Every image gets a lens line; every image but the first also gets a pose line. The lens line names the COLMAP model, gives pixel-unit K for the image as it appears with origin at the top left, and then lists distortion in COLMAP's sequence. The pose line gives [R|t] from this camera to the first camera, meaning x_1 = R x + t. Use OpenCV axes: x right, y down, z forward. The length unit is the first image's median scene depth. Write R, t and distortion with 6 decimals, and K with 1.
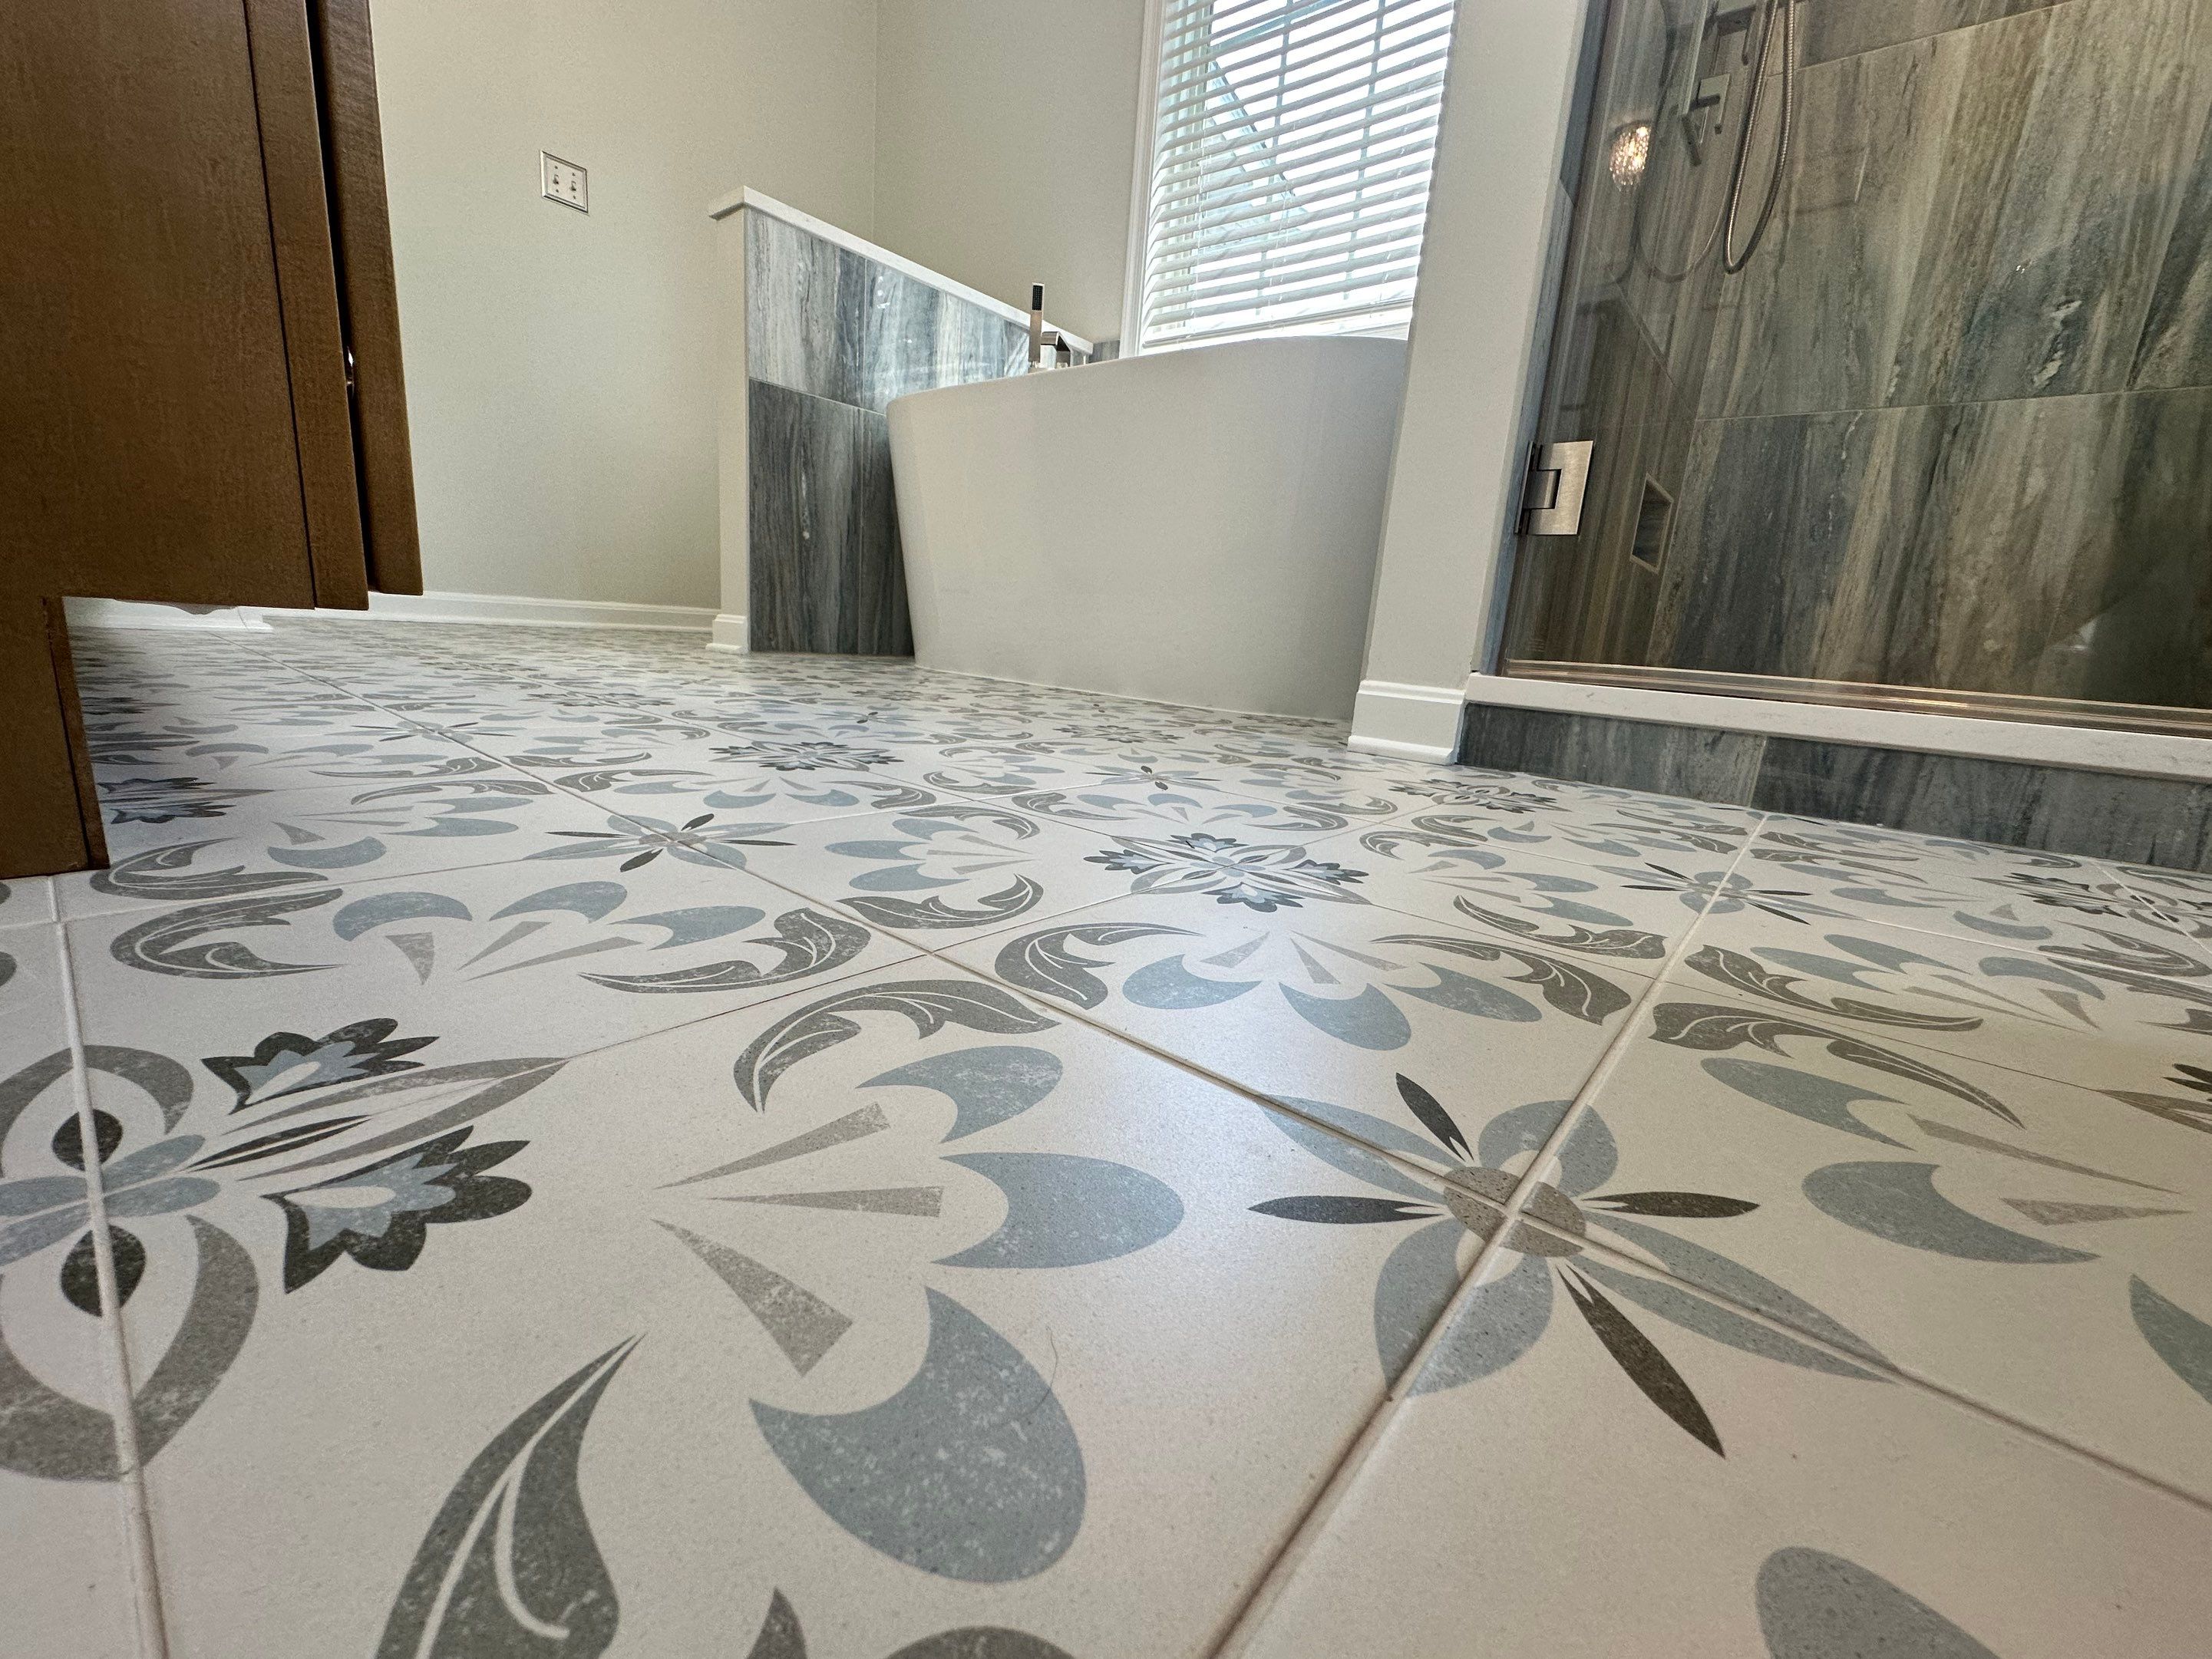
lens RADIAL K [[873.7, 0, 1108.1], [0, 873.7, 822.3], [0, 0, 1]] dist [-0.007896, 0.000670]
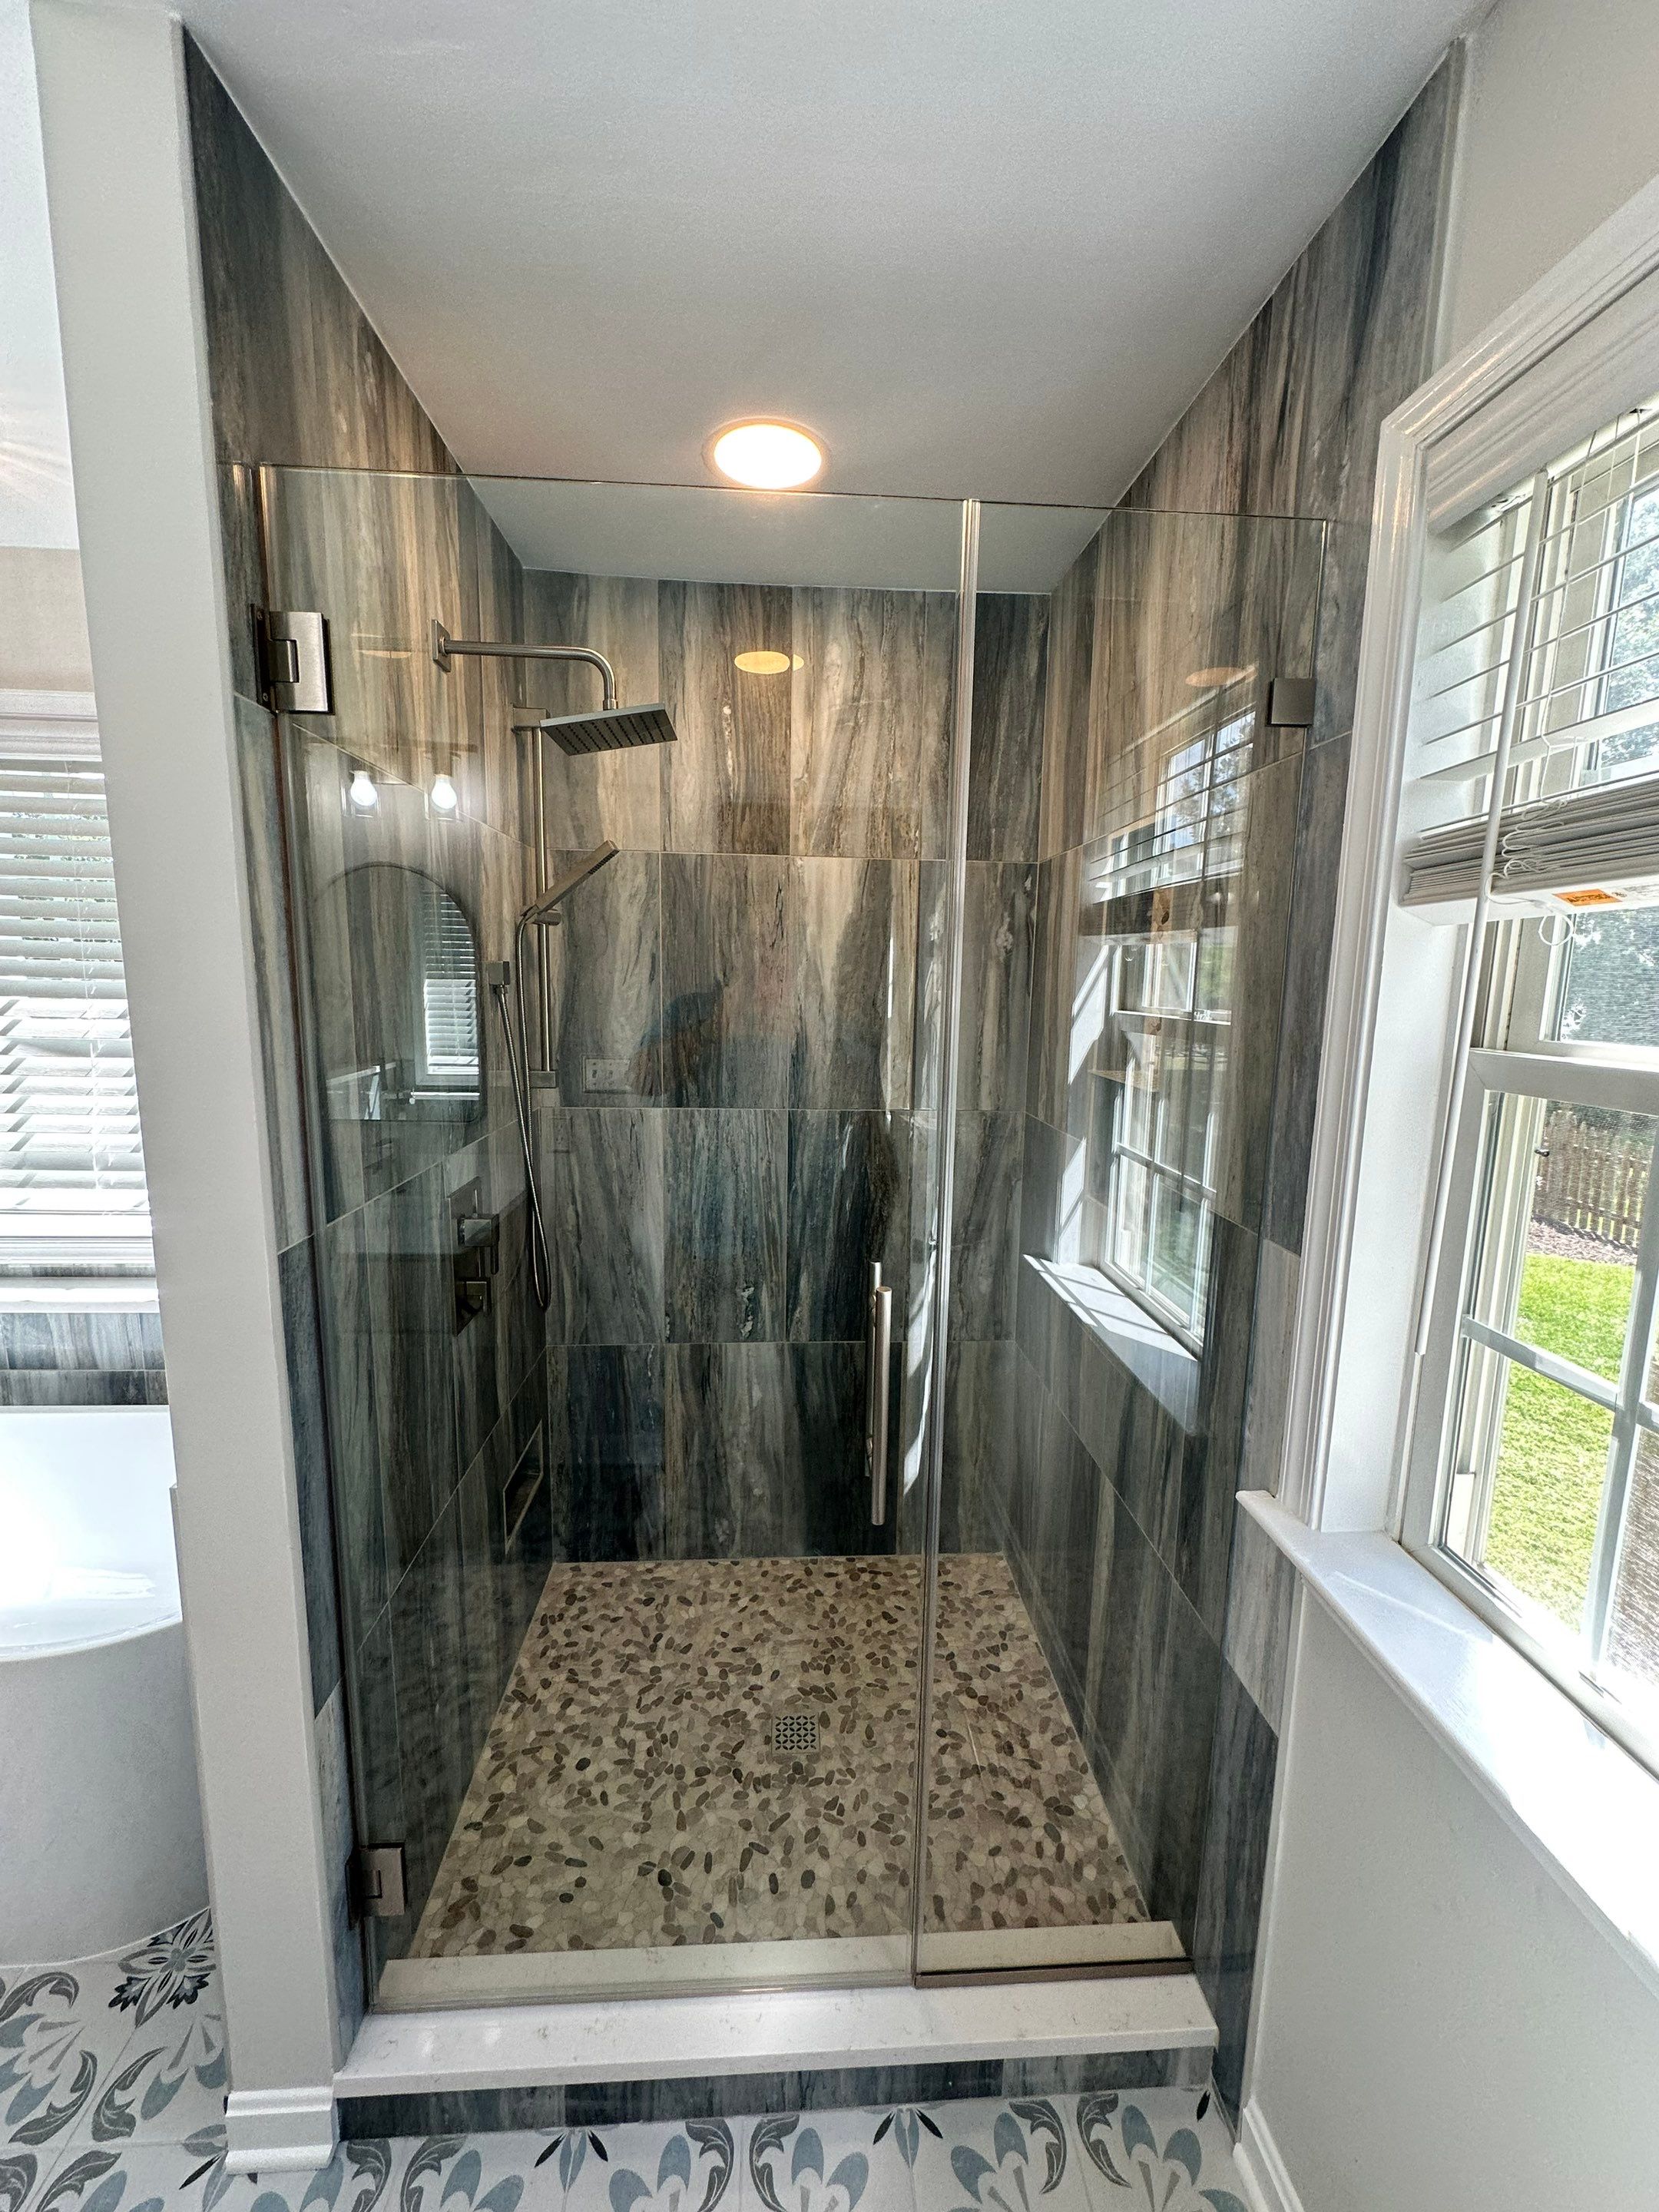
lens RADIAL K [[873.8, 0, 829.1], [0, 873.8, 1102.7], [0, 0, 1]] dist [-0.007896, 0.000670]
pose [[0.722687, -0.157694, 0.672946, 0.216363], [0.190471, 0.981364, 0.025417, -0.861113], [-0.664412, 0.109808, 0.739255, -0.243103]]
